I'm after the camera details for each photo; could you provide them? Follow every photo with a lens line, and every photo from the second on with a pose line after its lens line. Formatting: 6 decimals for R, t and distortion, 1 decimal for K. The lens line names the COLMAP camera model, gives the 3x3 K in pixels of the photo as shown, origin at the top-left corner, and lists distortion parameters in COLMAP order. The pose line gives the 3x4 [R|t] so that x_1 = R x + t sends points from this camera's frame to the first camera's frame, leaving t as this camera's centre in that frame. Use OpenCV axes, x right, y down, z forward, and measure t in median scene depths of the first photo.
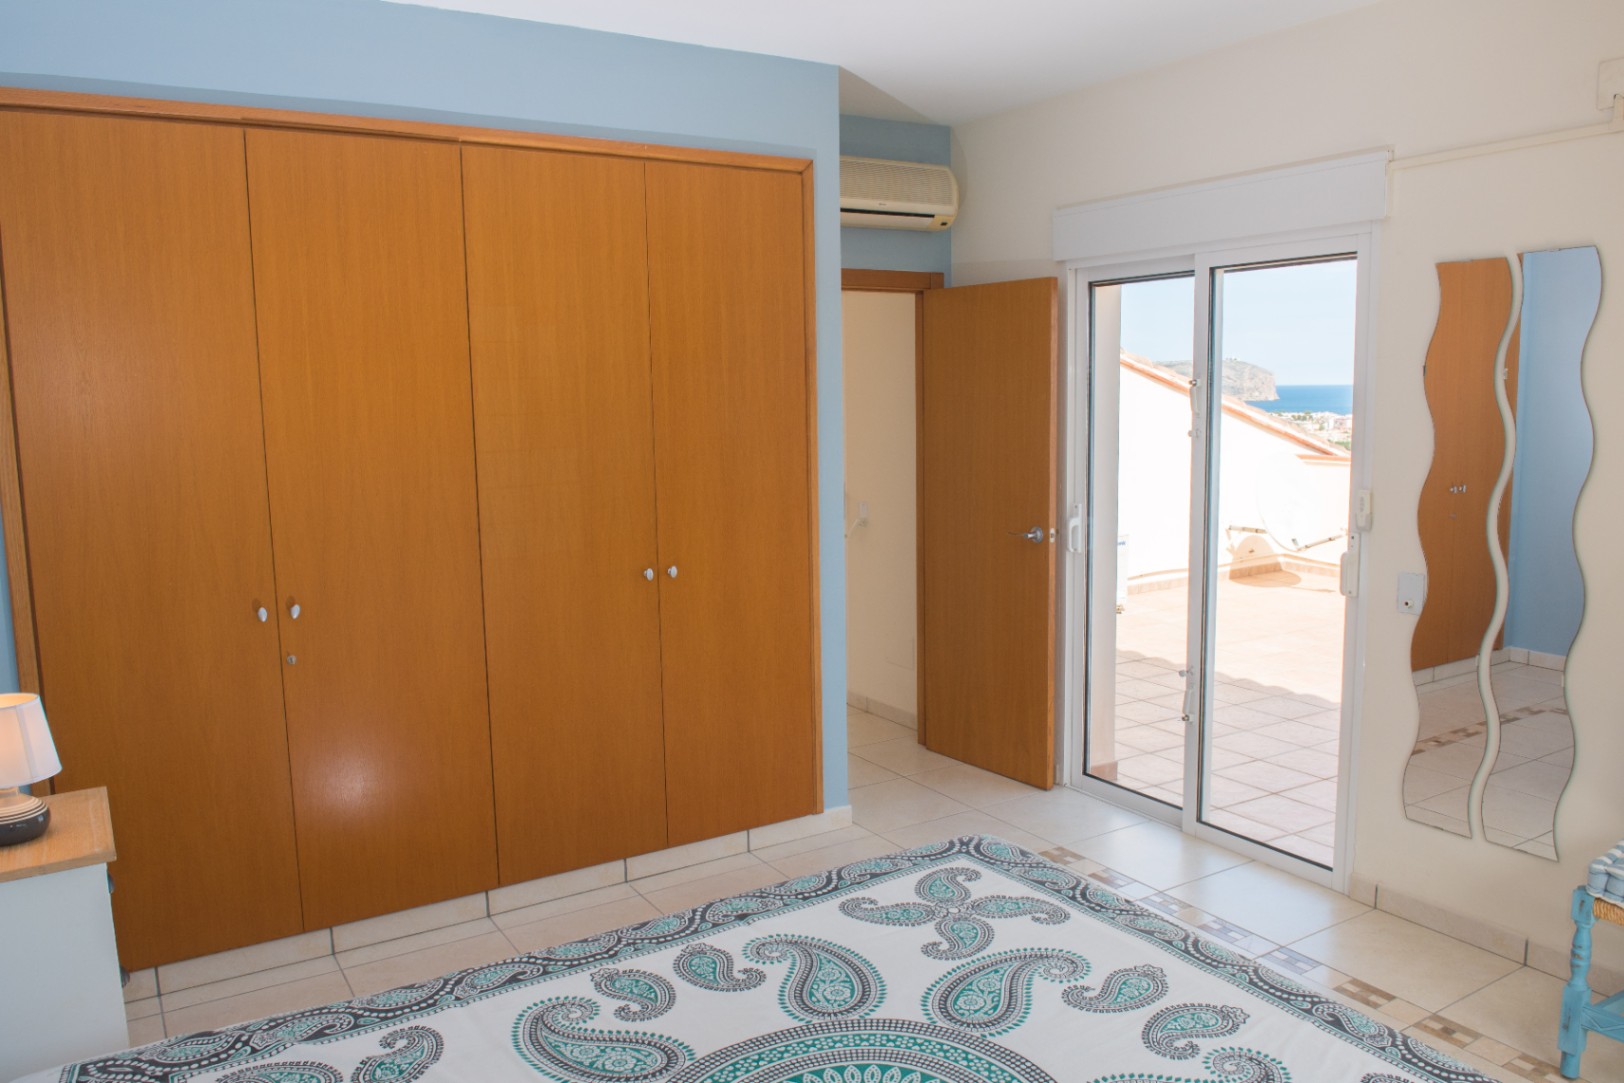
lens RADIAL K [[1178.9, 0, 812.0], [0, 1178.9, 541.5], [0, 0, 1]] dist [-0.044056, -0.007946]
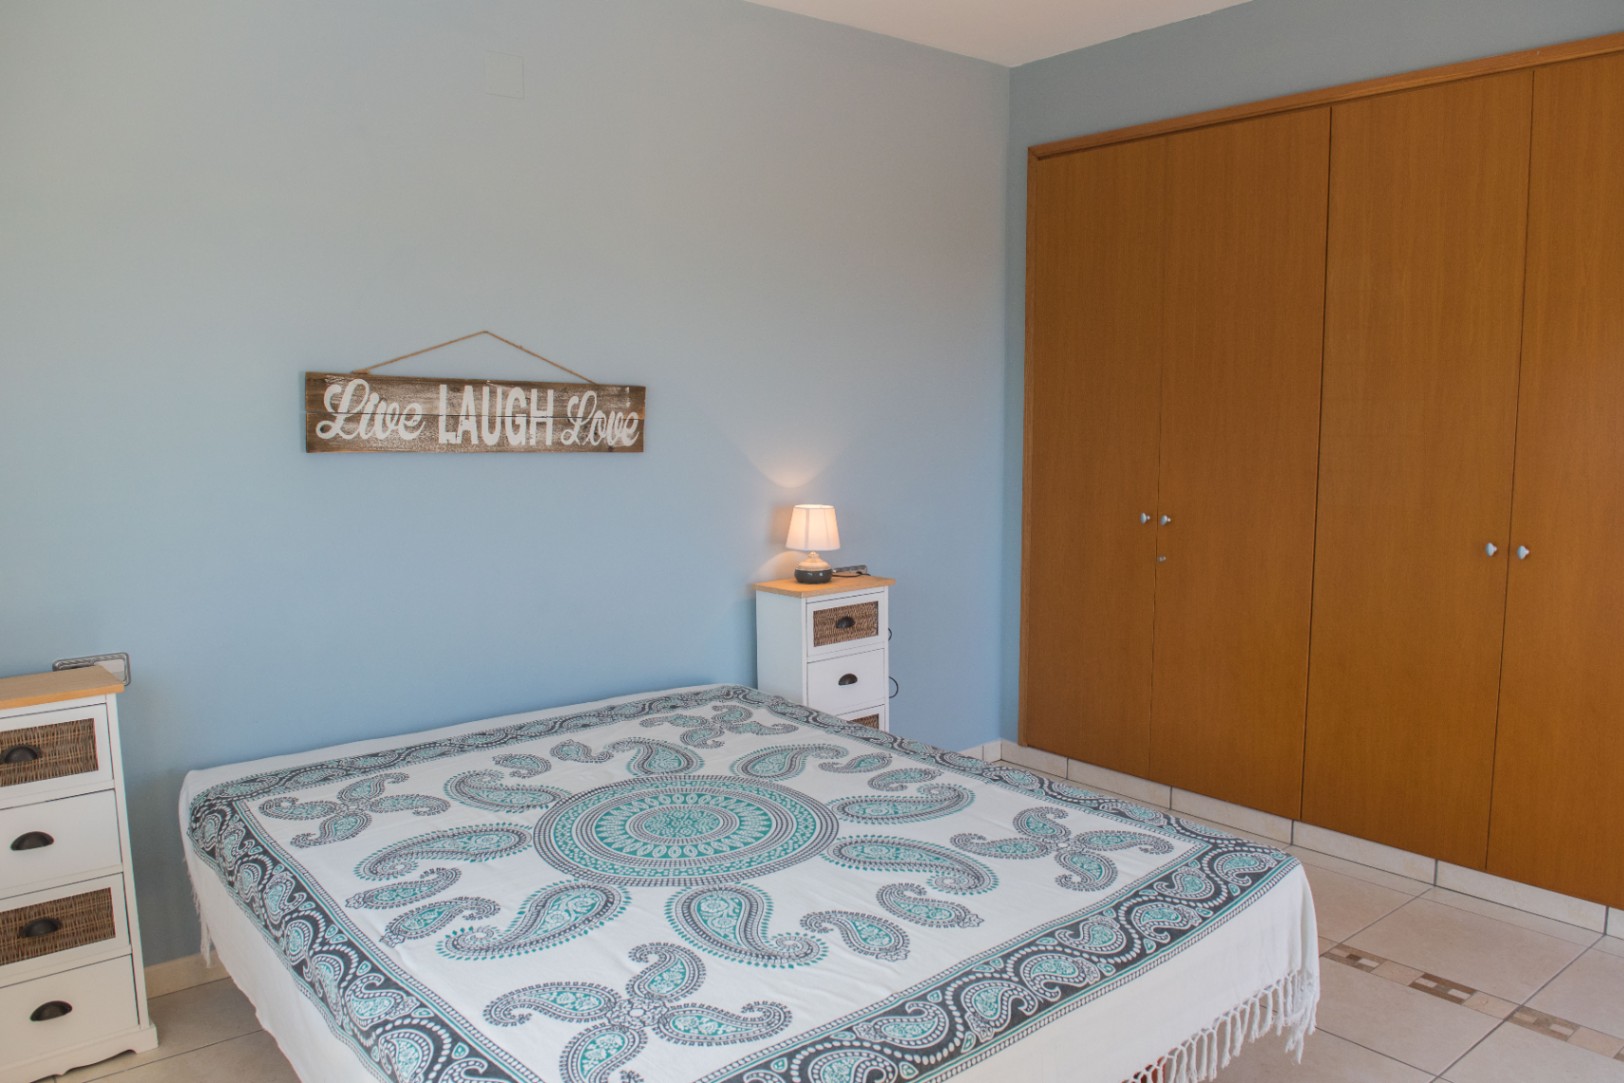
lens RADIAL K [[1178.9, 0, 812.0], [0, 1178.9, 541.5], [0, 0, 1]] dist [-0.044056, -0.007946]
pose [[0.142987, 0.136150, -0.980315, 1.083892], [-0.123772, 0.985177, 0.118772, -0.030423], [0.981955, 0.104352, 0.157719, 0.645399]]
